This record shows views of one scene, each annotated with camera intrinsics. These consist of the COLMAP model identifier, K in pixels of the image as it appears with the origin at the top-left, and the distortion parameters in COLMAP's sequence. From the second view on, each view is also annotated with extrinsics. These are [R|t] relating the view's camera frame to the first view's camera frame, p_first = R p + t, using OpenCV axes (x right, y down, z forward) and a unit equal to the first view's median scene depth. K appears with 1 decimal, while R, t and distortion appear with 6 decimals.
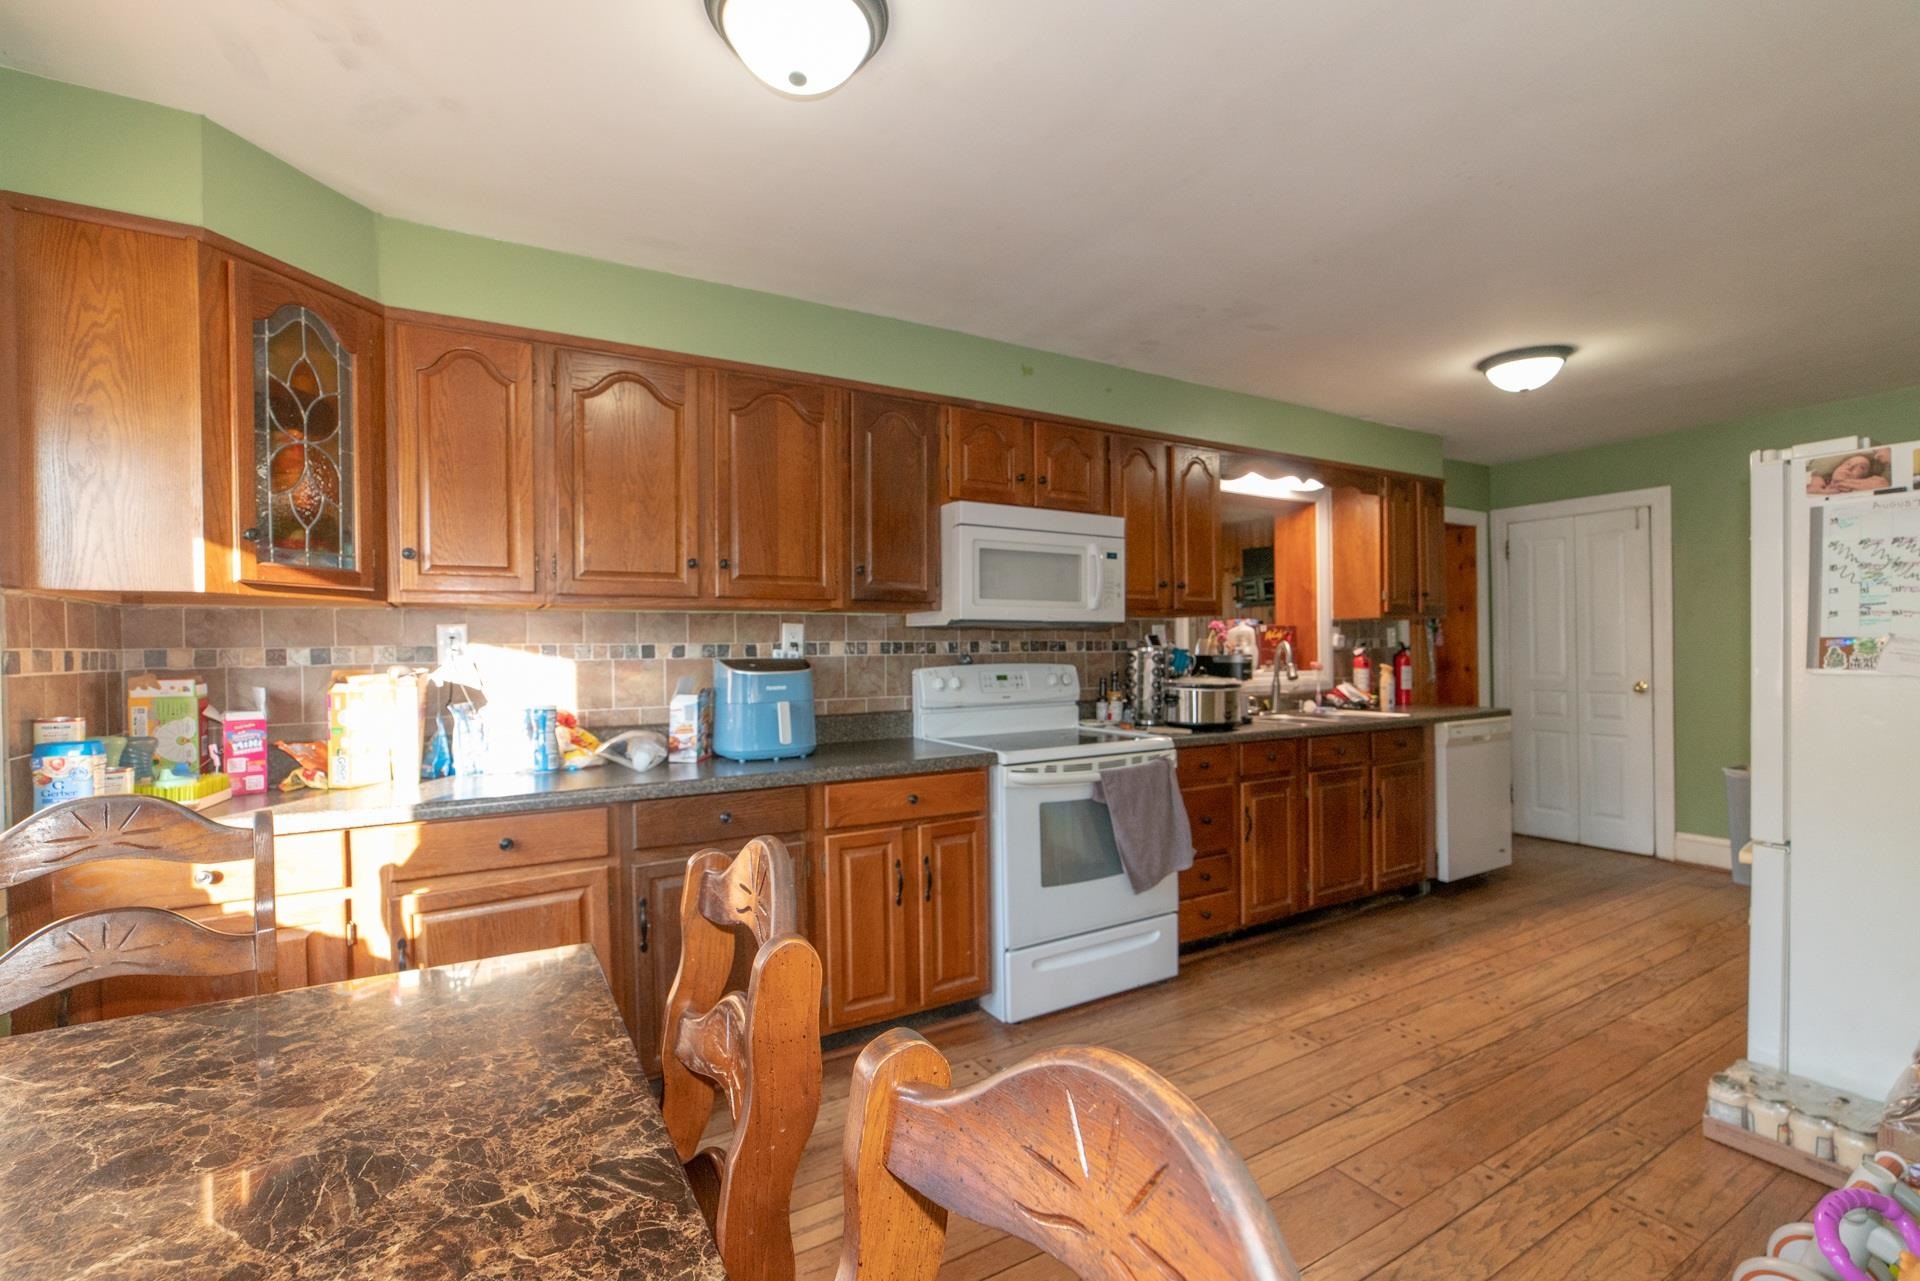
lens RADIAL K [[837.4, 0, 957.7], [0, 837.4, 651.1], [0, 0, 1]] dist [-0.023186, 0.006121]
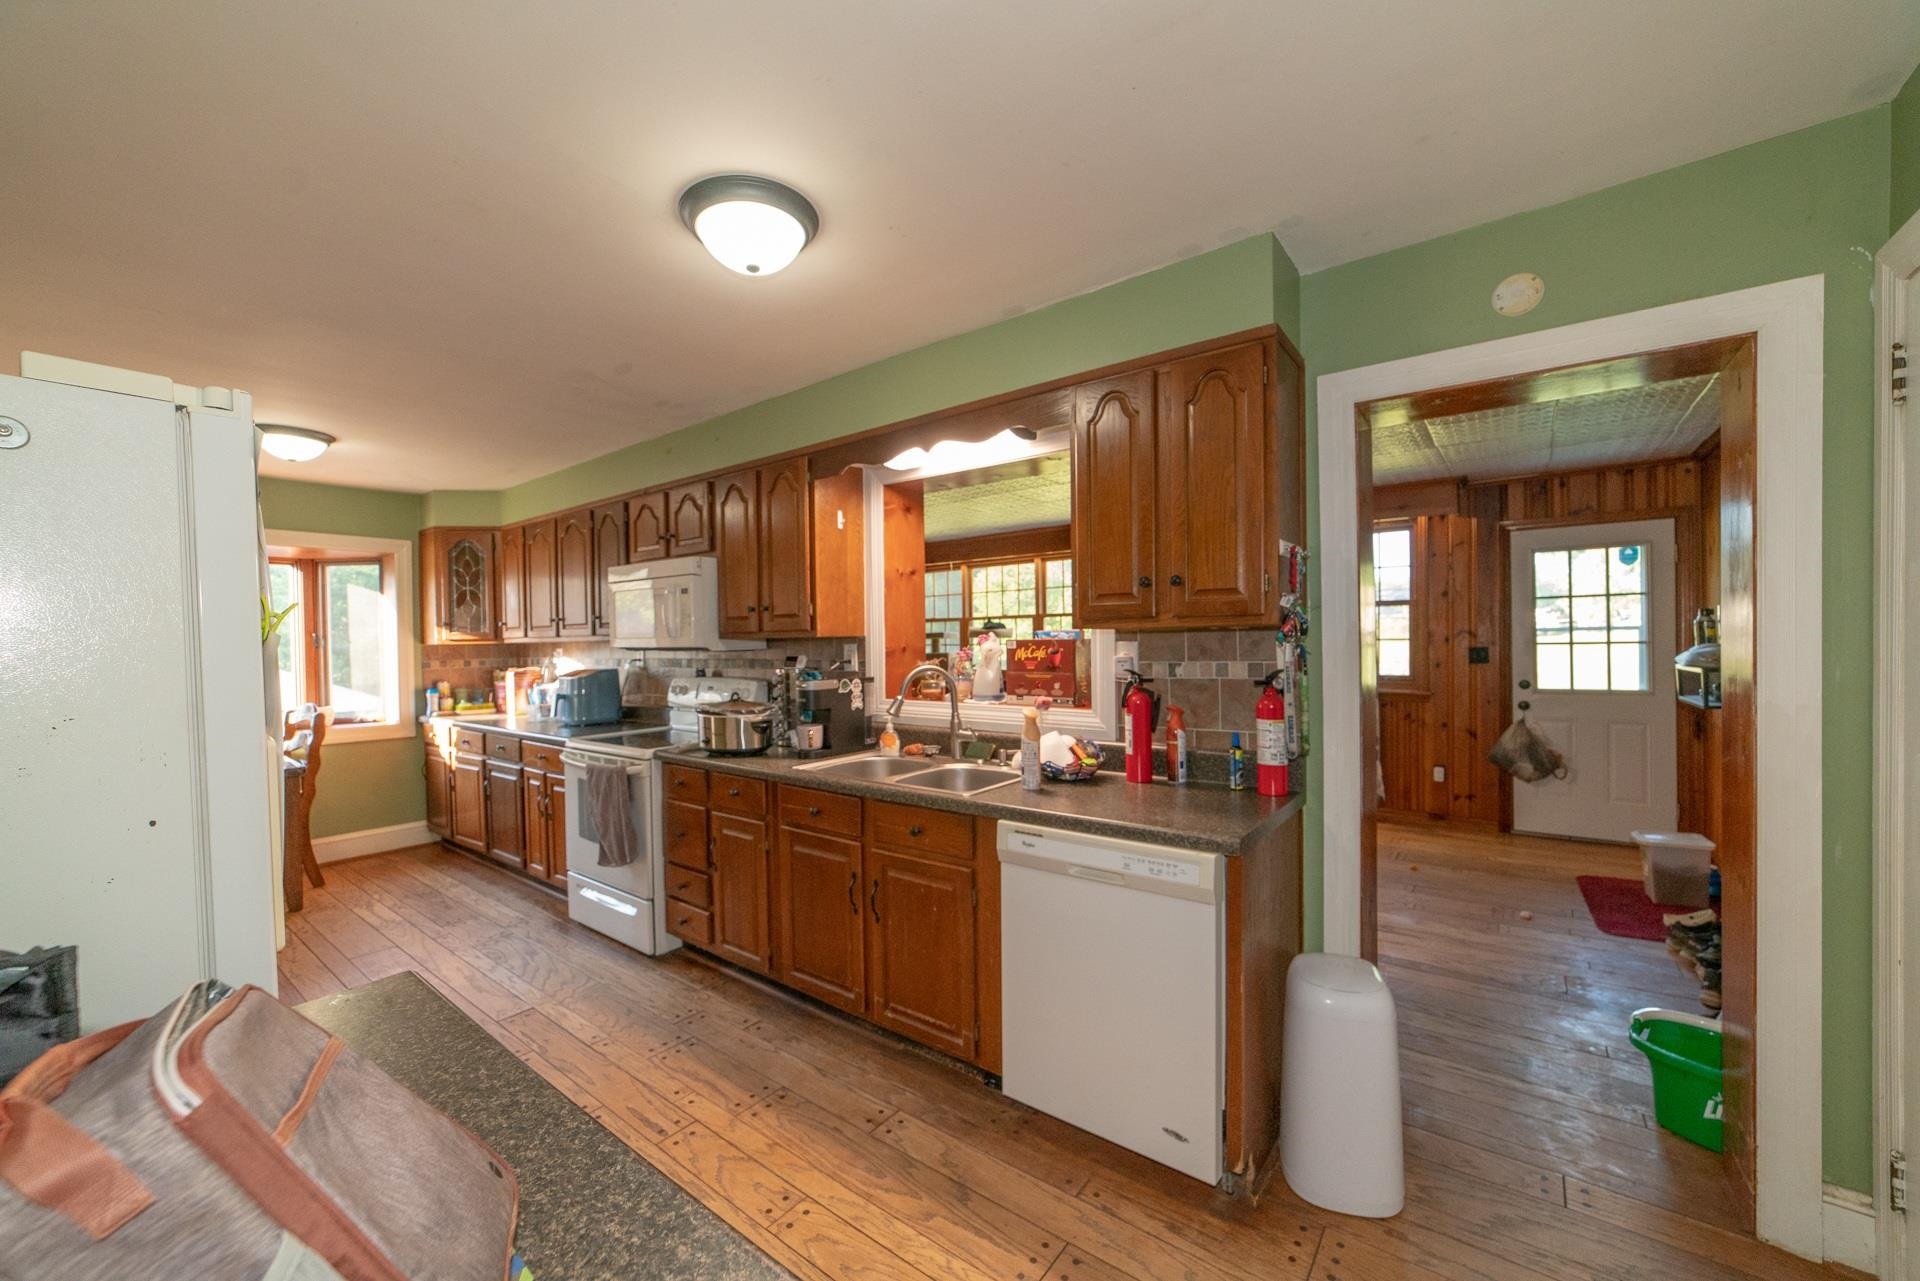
lens RADIAL K [[738.6, 0, 954.5], [0, 738.6, 656.6], [0, 0, 1]] dist [-0.019867, 0.006515]
pose [[0.372095, 0.020846, -0.927961, 1.639609], [0.004270, 0.999699, 0.024170, -0.057303], [0.928185, -0.012956, 0.371894, 1.235069]]
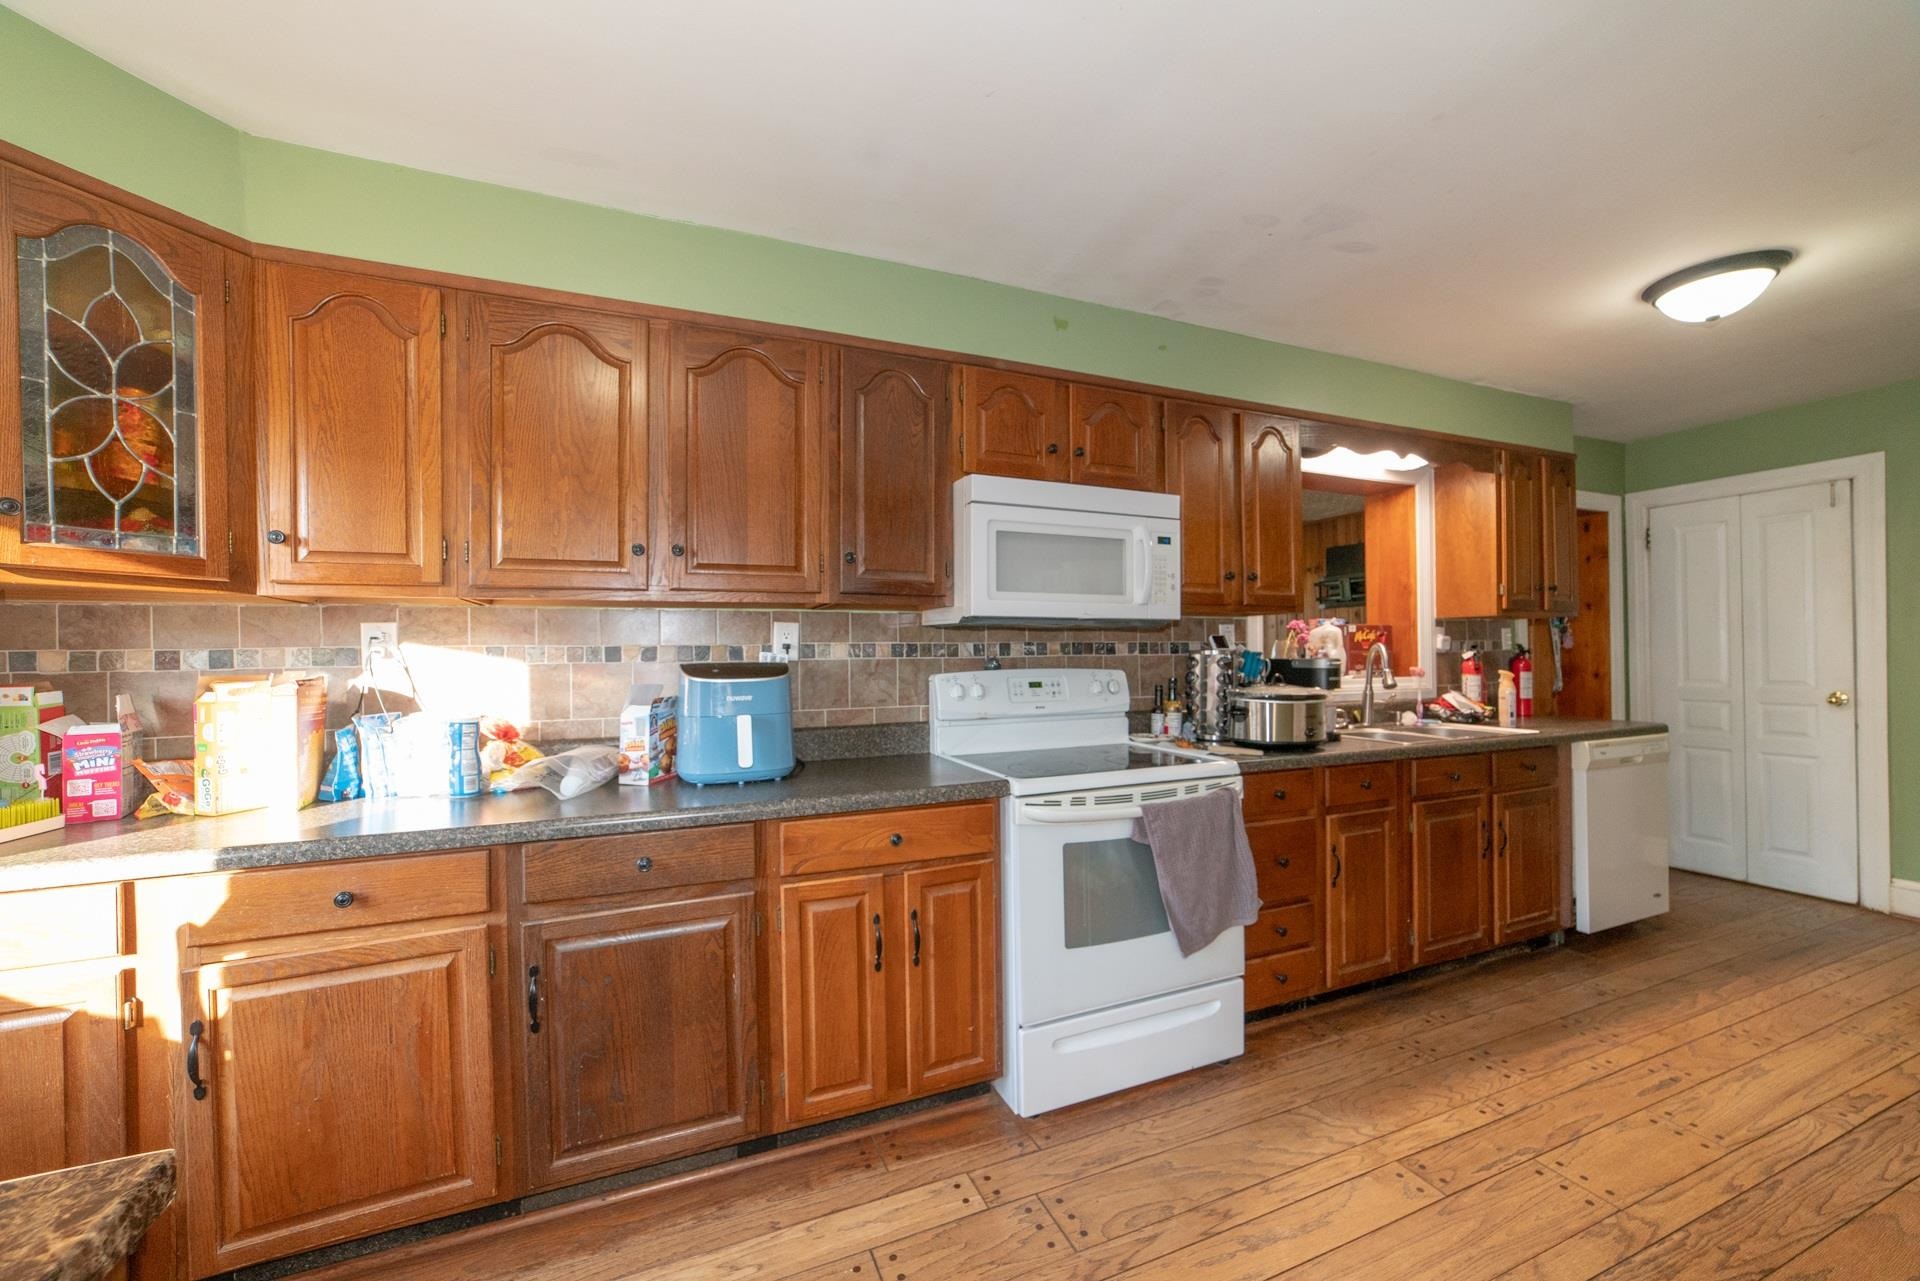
lens RADIAL K [[738.6, 0, 961.5], [0, 738.6, 649.7], [0, 0, 1]] dist [-0.019867, 0.006515]
pose [[0.991452, 0.001582, -0.130466, 0.101130], [-0.002021, 0.999993, -0.003232, -0.002553], [0.130460, 0.003468, 0.991447, 0.308358]]
